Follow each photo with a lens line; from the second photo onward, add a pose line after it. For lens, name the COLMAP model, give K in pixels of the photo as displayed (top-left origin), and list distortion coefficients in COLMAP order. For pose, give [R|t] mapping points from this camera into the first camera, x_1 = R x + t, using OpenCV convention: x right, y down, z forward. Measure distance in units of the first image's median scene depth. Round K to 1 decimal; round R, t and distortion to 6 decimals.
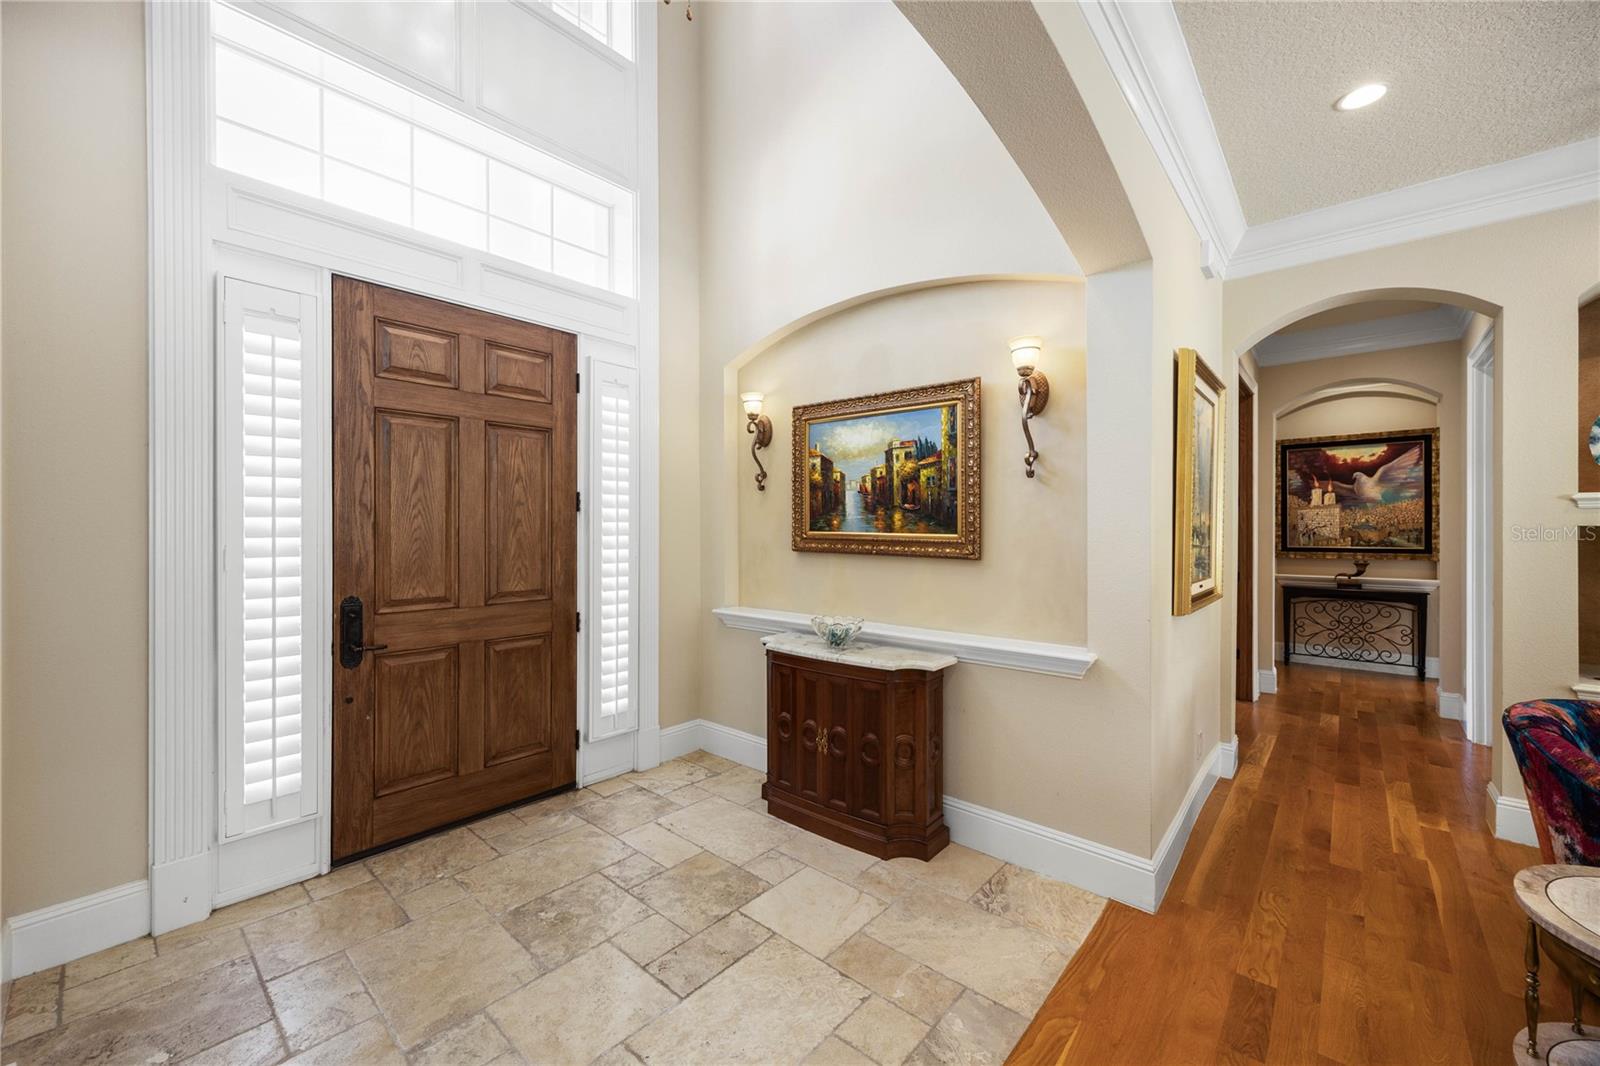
lens RADIAL K [[617.9, 0, 795.9], [0, 617.9, 531.4], [0, 0, 1]] dist [-0.001011, -0.000310]
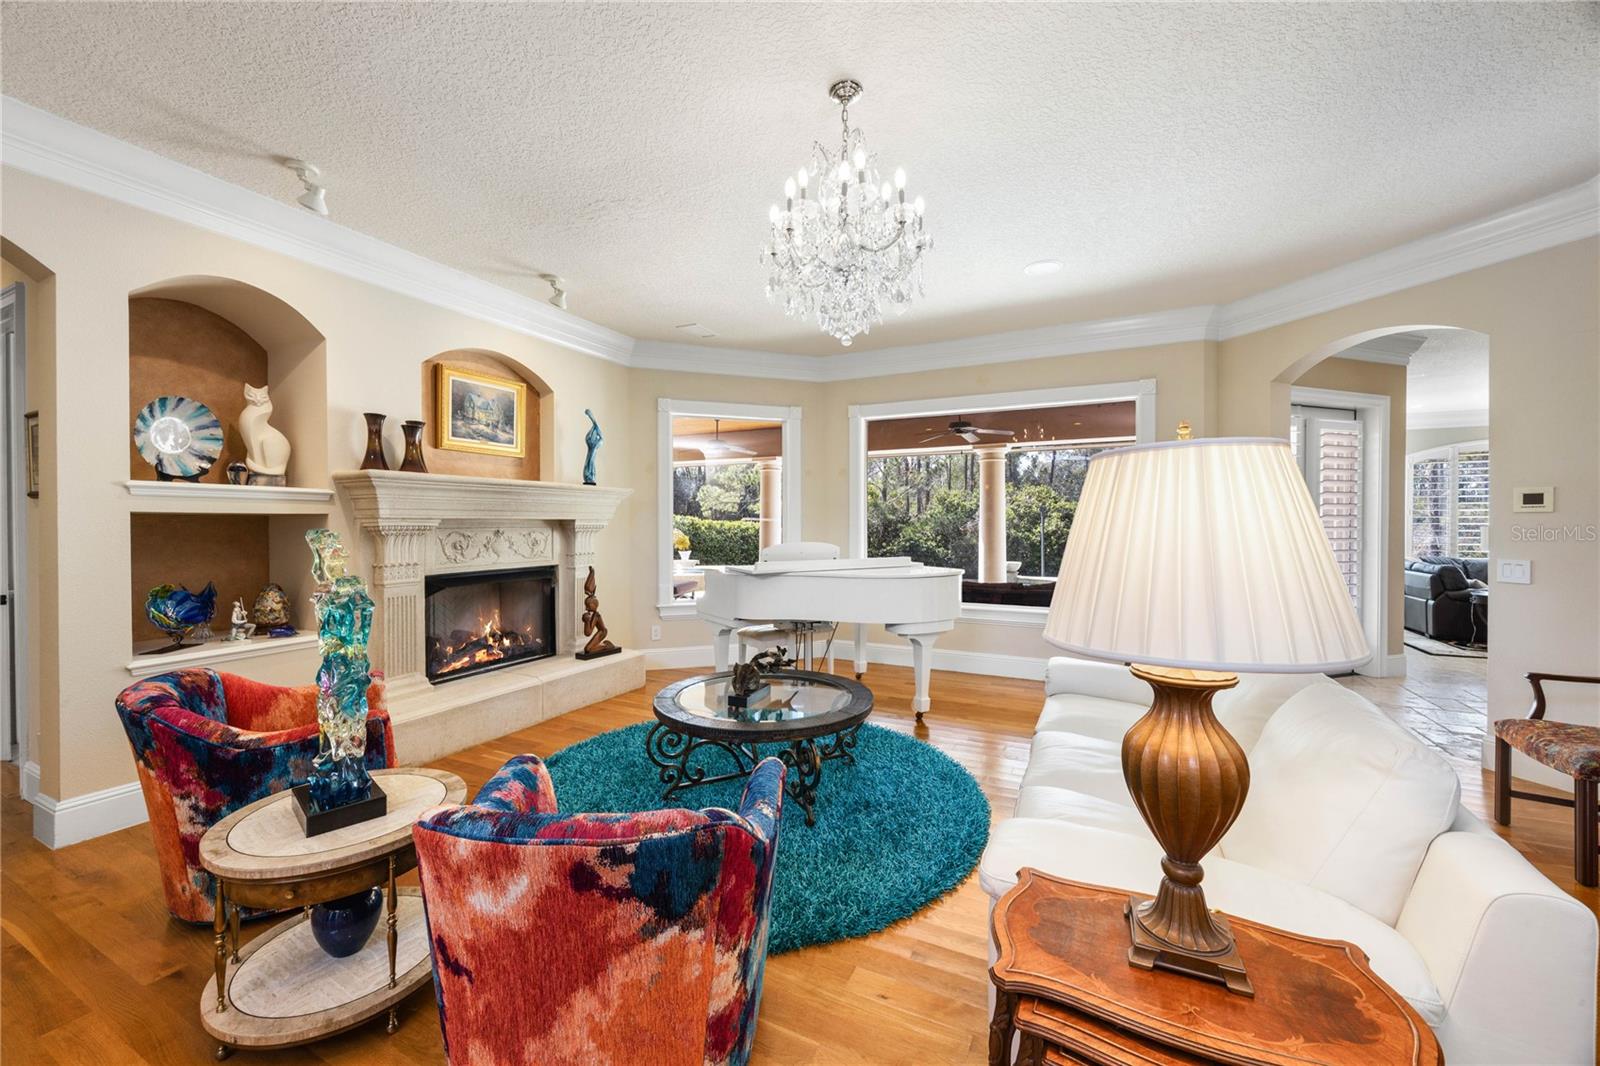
lens RADIAL K [[617.9, 0, 797.4], [0, 617.9, 528.5], [0, 0, 1]] dist [-0.001011, -0.000310]
pose [[-0.266092, -0.006337, 0.963927, -0.038071], [0.001094, 0.999976, 0.006876, 0.012636], [-0.963947, 0.002885, -0.266078, 0.172607]]
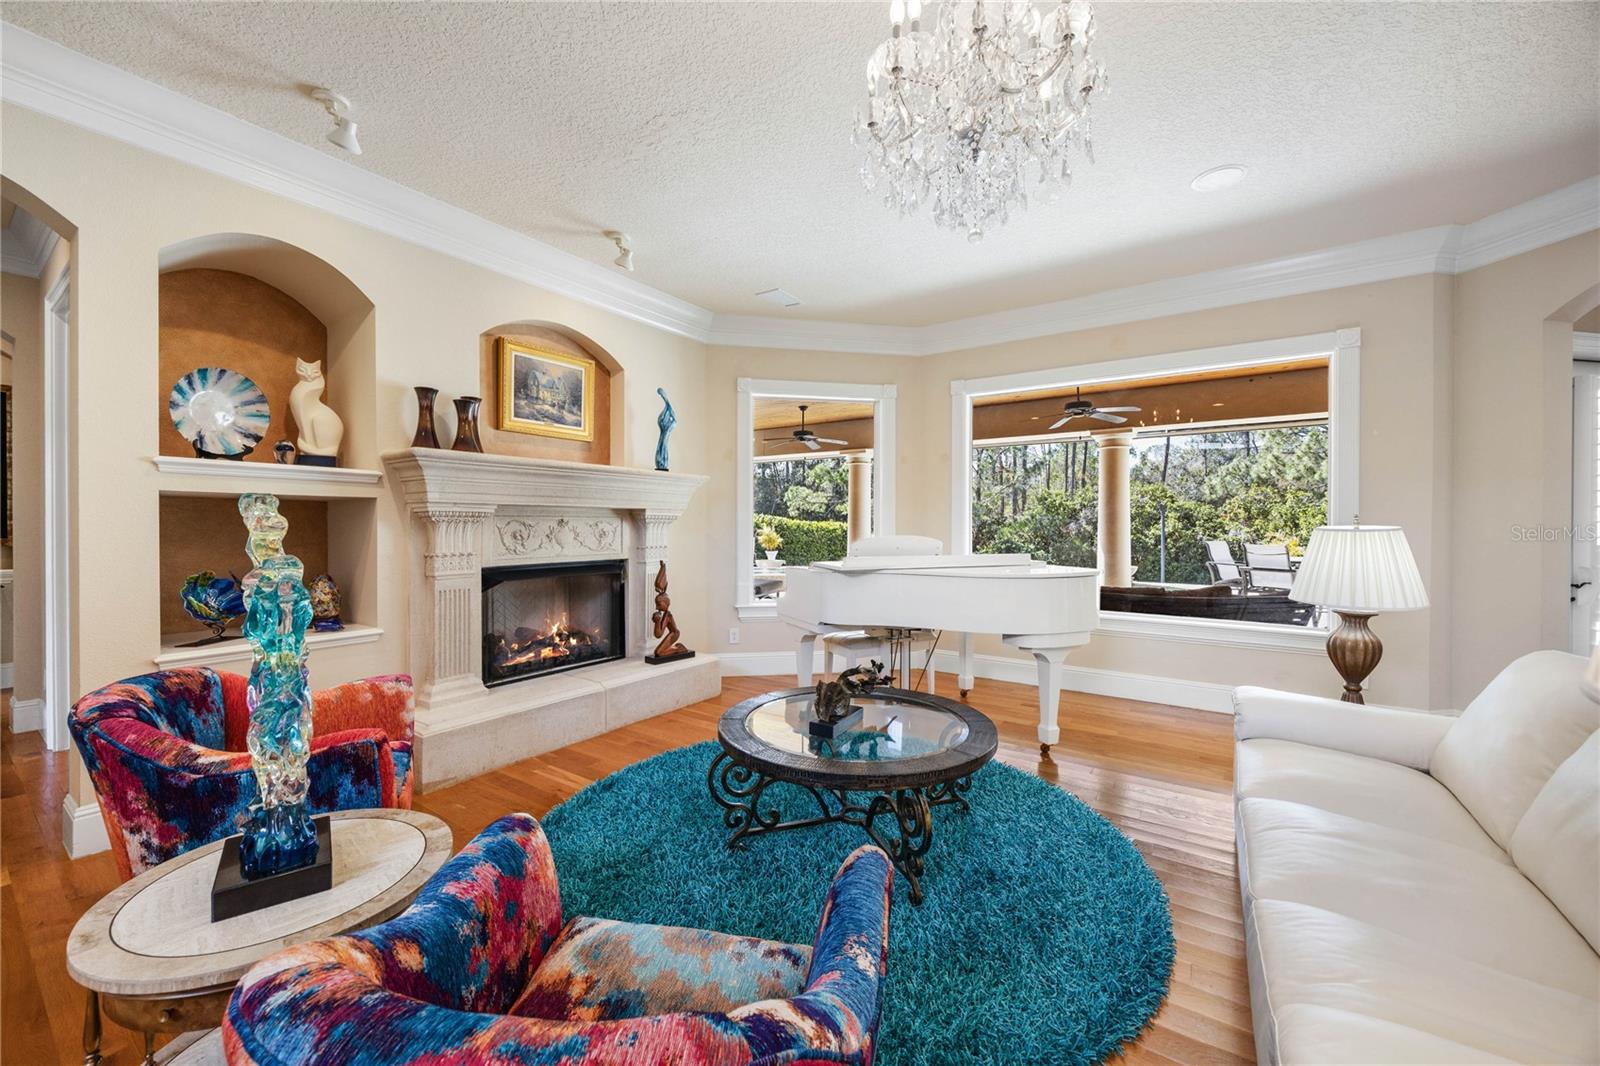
lens RADIAL K [[617.9, 0, 796.8], [0, 617.9, 529.5], [0, 0, 1]] dist [-0.001011, -0.000310]
pose [[-0.126113, -0.005657, 0.992000, 0.181587], [-0.002402, 0.999983, 0.005397, 0.040830], [-0.992013, -0.001702, -0.126124, 0.129558]]
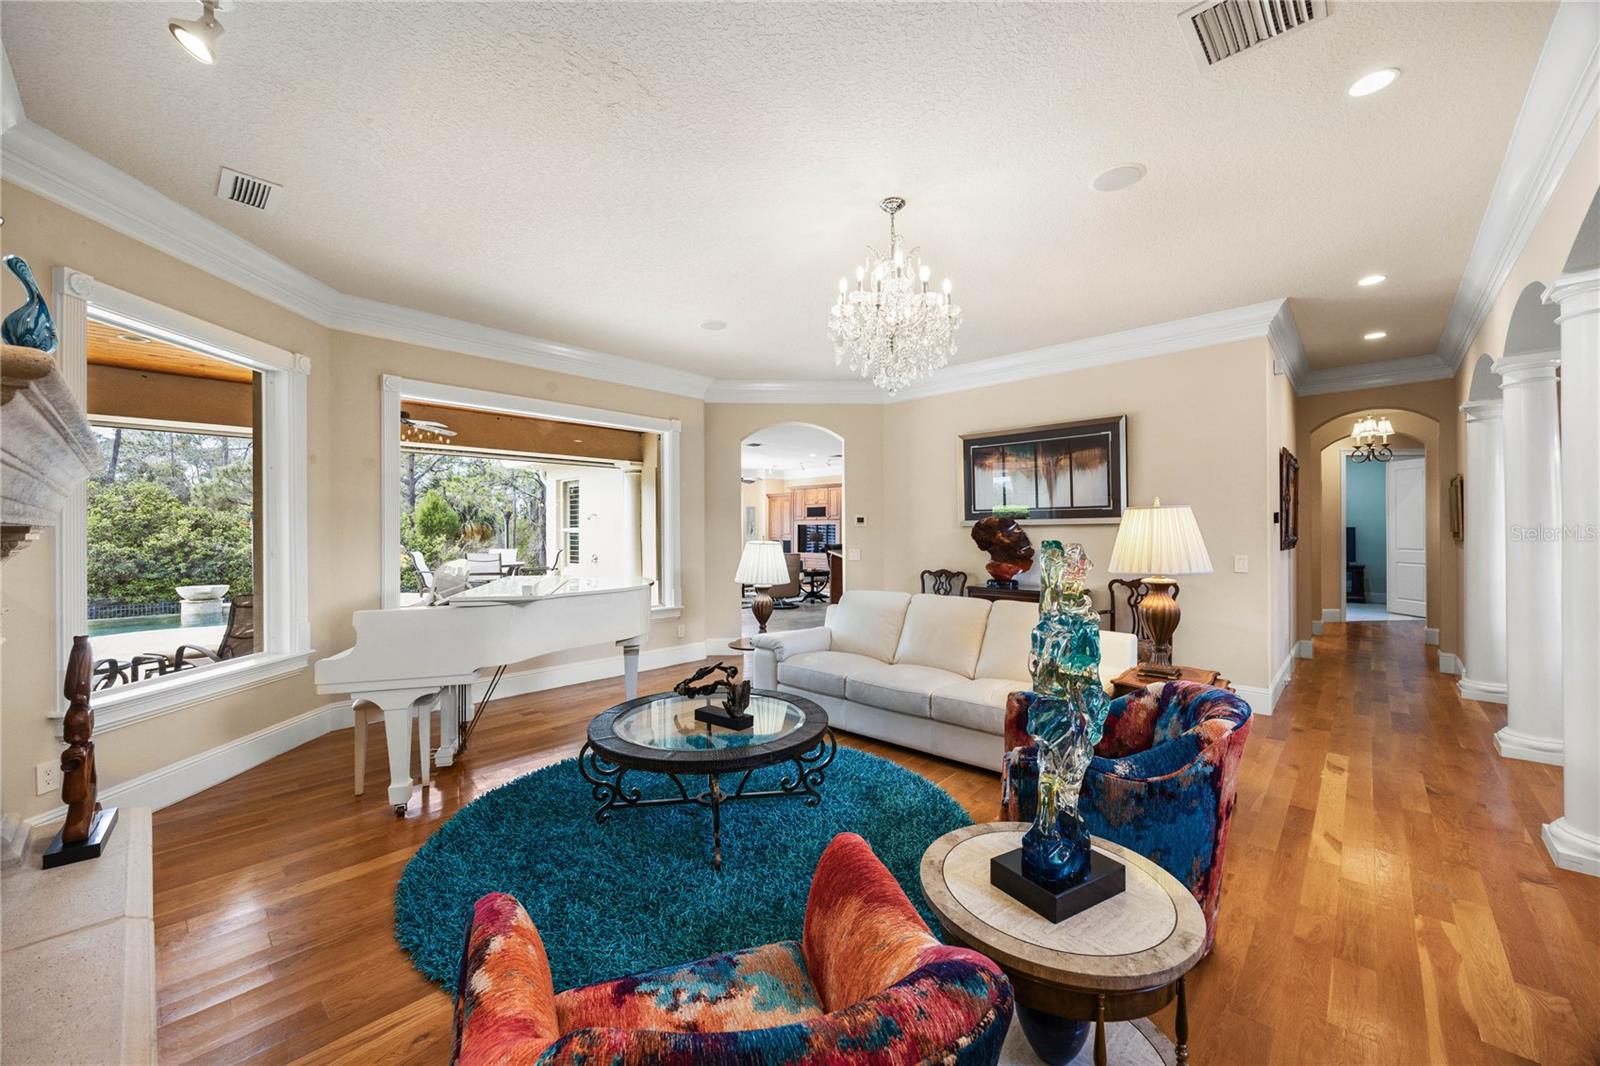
lens RADIAL K [[617.9, 0, 798.9], [0, 617.9, 525.9], [0, 0, 1]] dist [-0.001011, -0.000310]
pose [[-0.999809, 0.006522, 0.018428, 0.882567], [0.006357, 0.999939, -0.009049, 0.008294], [-0.018486, -0.008930, -0.999789, 0.966996]]
